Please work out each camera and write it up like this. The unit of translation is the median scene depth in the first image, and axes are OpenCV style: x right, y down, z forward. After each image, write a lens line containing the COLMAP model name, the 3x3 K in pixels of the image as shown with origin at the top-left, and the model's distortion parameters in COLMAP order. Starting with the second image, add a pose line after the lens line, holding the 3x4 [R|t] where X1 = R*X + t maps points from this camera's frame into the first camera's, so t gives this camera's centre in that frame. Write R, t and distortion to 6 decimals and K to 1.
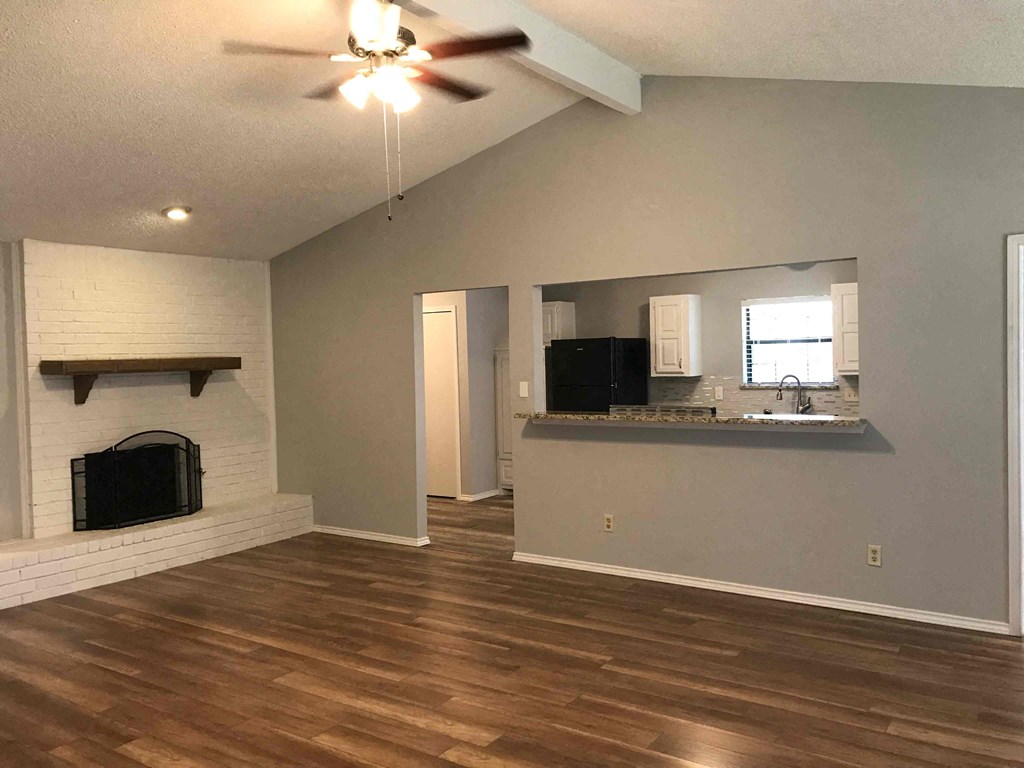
lens RADIAL K [[833.8, 0, 508.9], [0, 833.8, 379.3], [0, 0, 1]] dist [0.055851, -0.071052]
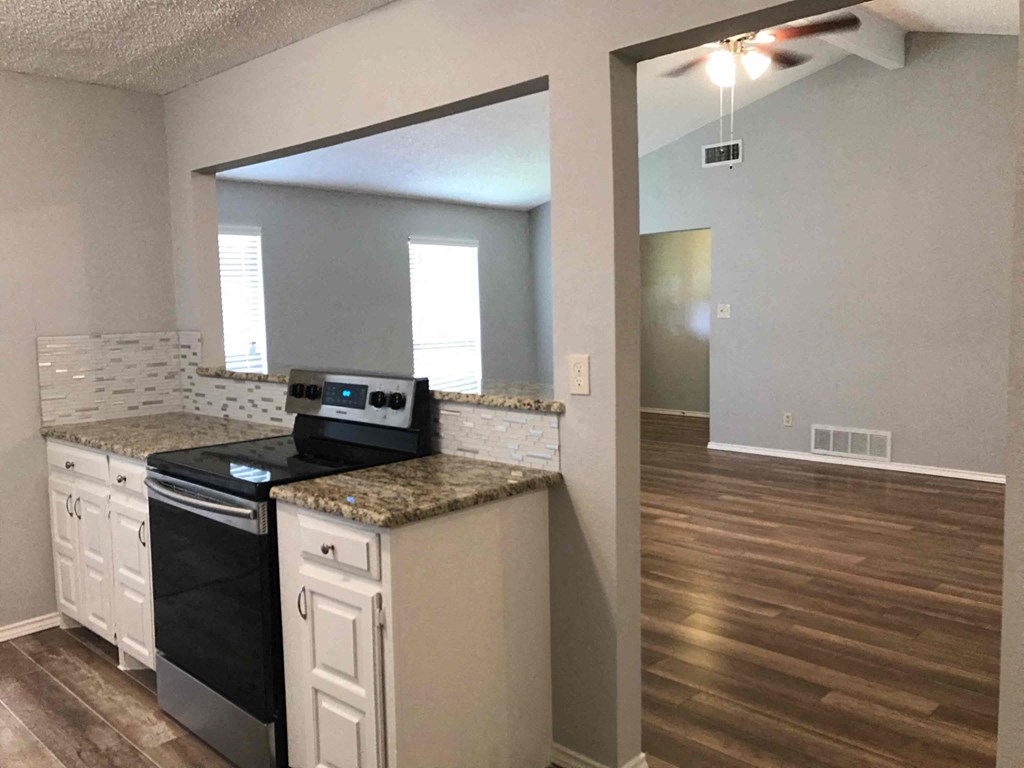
lens RADIAL K [[833.8, 0, 508.9], [0, 833.8, 379.3], [0, 0, 1]] dist [0.055851, -0.071052]
pose [[-0.986554, 0.031305, 0.160408, 0.000061], [0.050463, 0.991874, 0.116789, -0.019550], [-0.155449, 0.123314, -0.980117, 1.365431]]
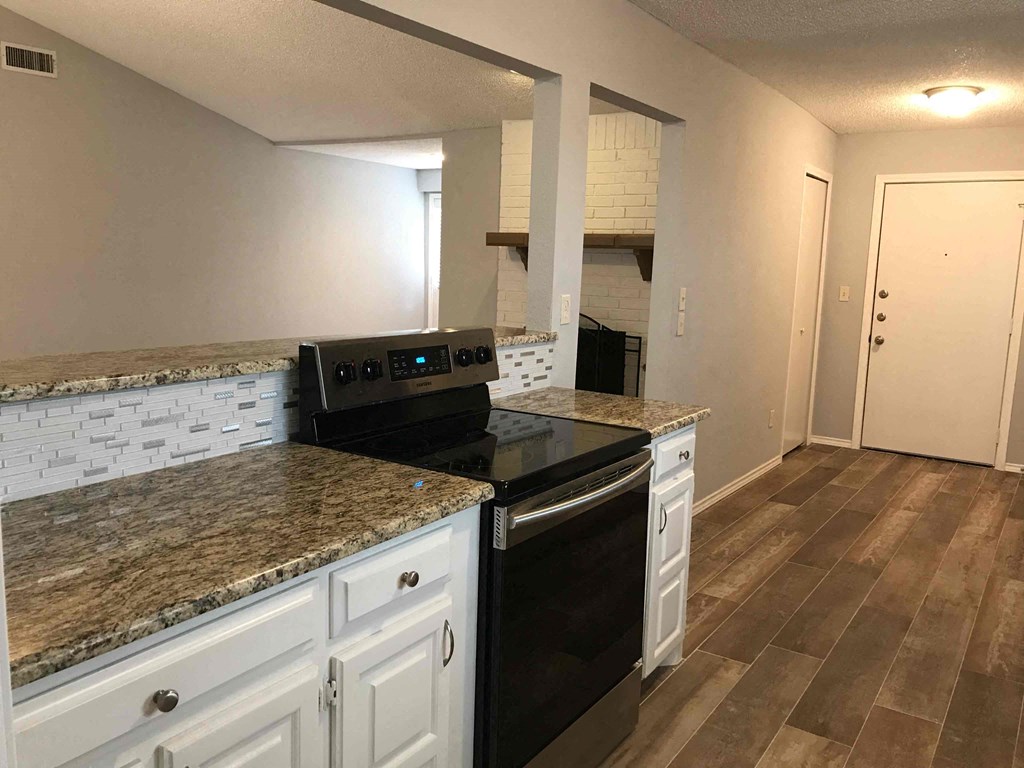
lens RADIAL K [[839.8, 0, 526.5], [0, 839.8, 377.5], [0, 0, 1]] dist [0.100146, -0.181605]
pose [[0.035800, 0.166455, -0.985399, 0.540541], [-0.059711, 0.984626, 0.164155, -0.017811], [0.997574, 0.052963, 0.045189, 0.947649]]
